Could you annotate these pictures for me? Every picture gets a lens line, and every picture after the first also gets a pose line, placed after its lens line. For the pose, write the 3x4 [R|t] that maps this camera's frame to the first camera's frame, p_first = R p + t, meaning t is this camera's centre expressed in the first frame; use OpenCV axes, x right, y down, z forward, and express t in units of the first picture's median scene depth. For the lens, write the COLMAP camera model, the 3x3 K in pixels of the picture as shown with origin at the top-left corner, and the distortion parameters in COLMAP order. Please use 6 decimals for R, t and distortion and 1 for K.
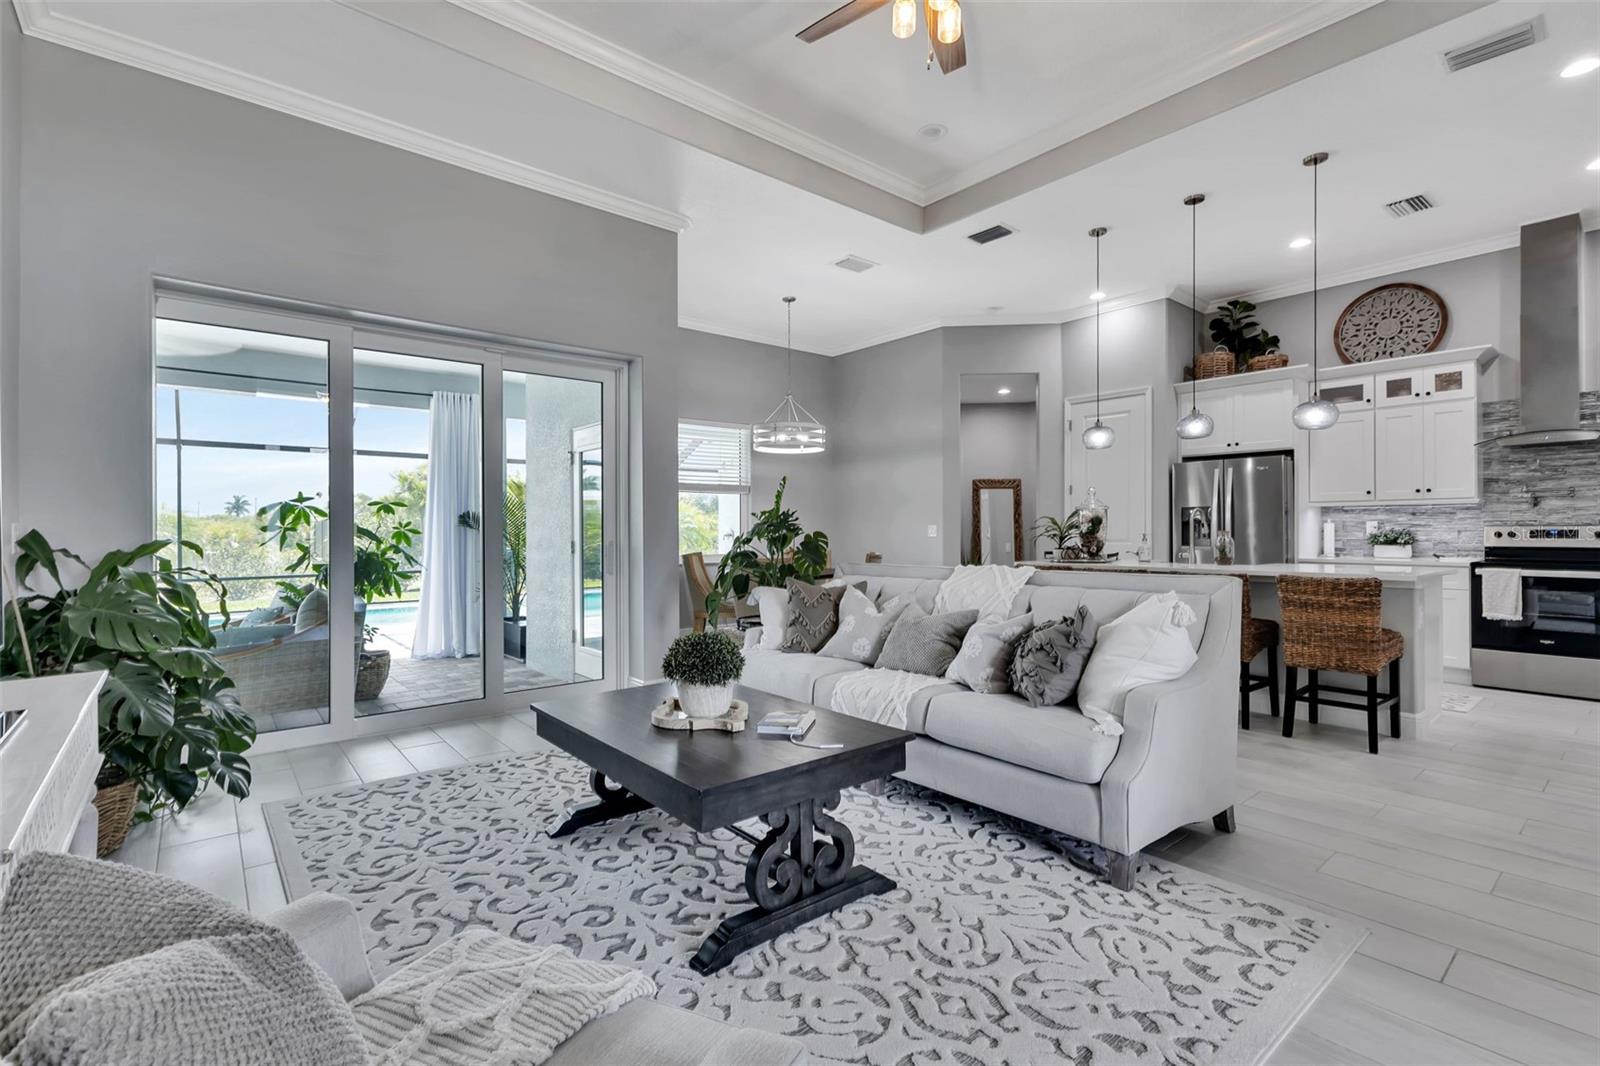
lens RADIAL K [[731.5, 0, 800.0], [0, 731.5, 533.0], [0, 0, 1]] dist [0.011279, -0.000902]
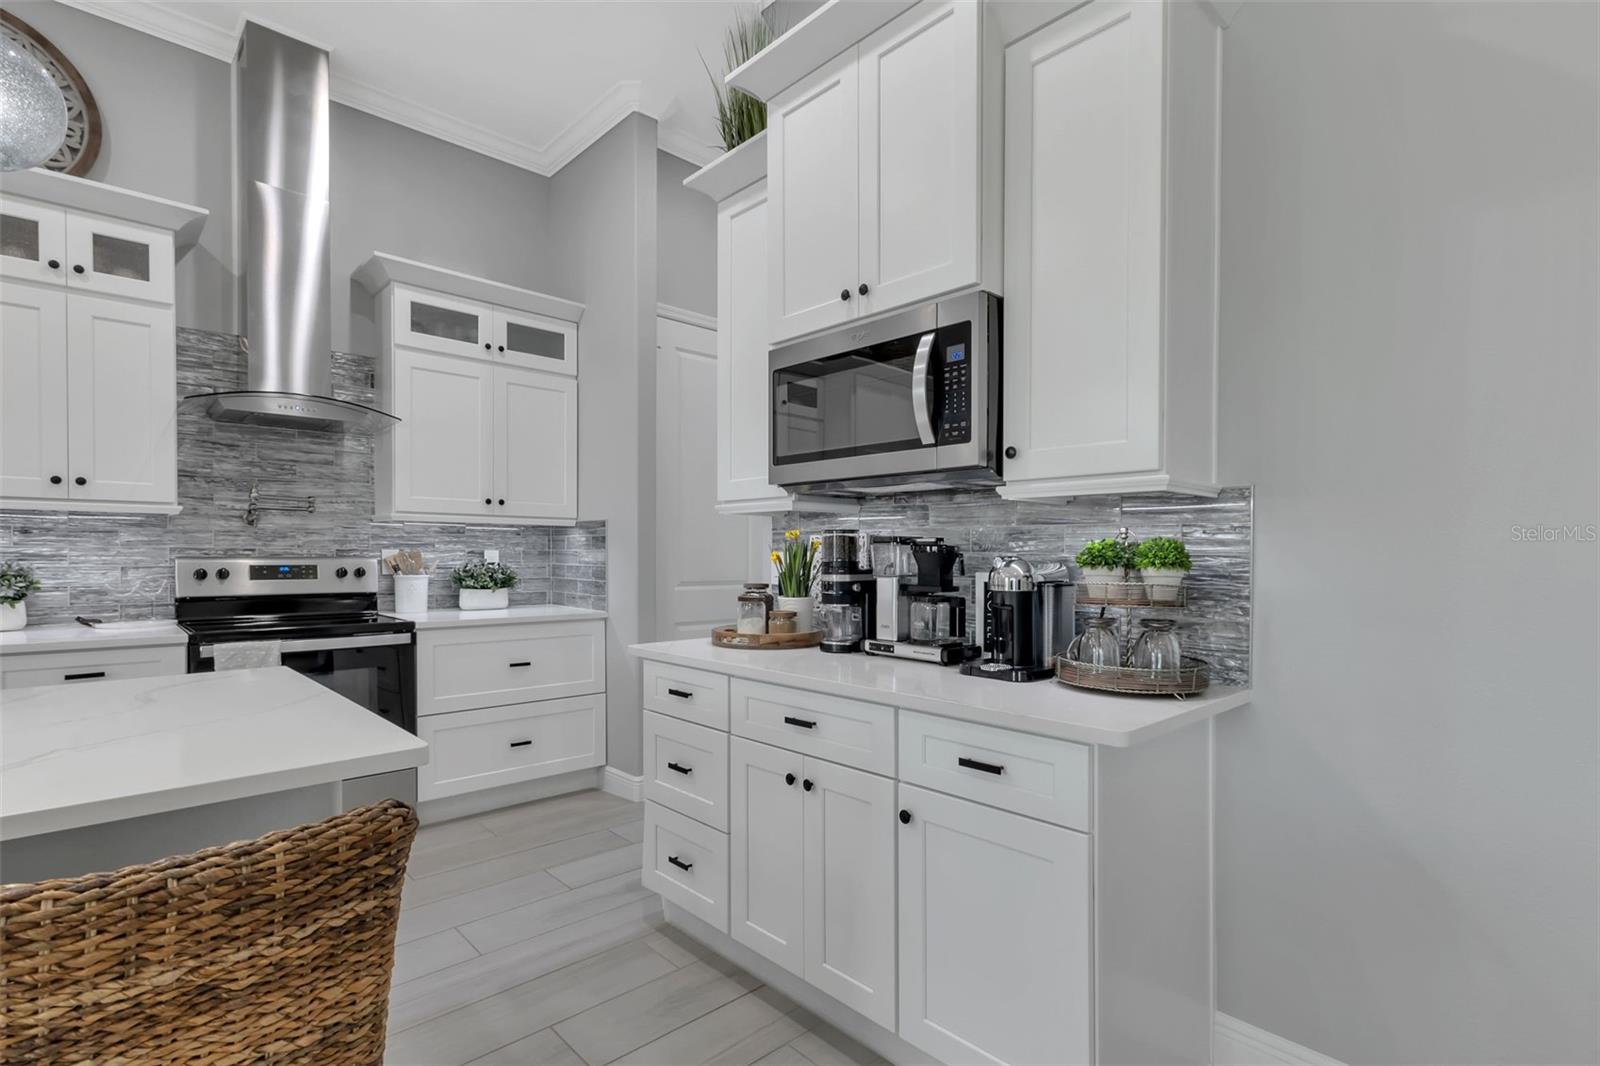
lens RADIAL K [[766.1, 0, 798.2], [0, 766.1, 559.8], [0, 0, 1]] dist [0.000972, -0.000279]
pose [[-0.060644, -0.003879, 0.998152, 0.354007], [-0.000036, 0.999992, 0.003884, -0.010704], [-0.998159, 0.000199, -0.060643, 0.591411]]
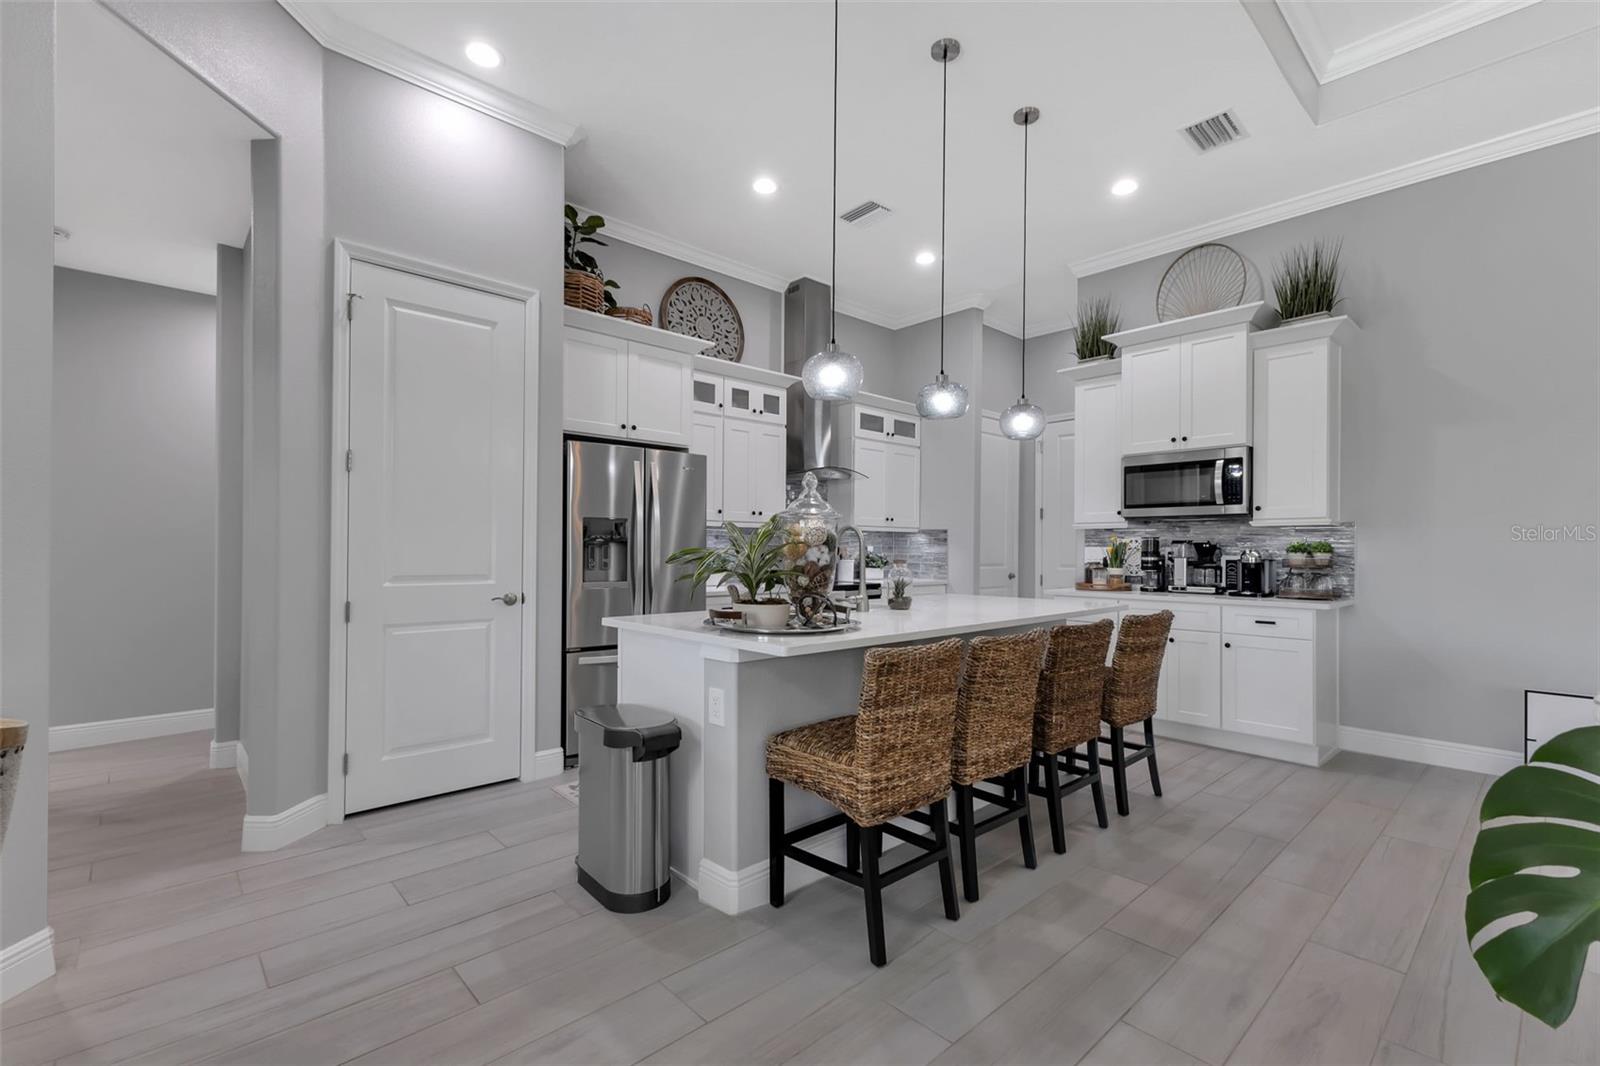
lens RADIAL K [[699.4, 0, 800.3], [0, 699.4, 550.8], [0, 0, 1]] dist [0.000112, -0.000314]
pose [[-0.040262, 0.000594, 0.999189, -0.057139], [0.000879, 0.999999, -0.000559, -0.008662], [-0.999189, 0.000856, -0.040263, 0.999115]]
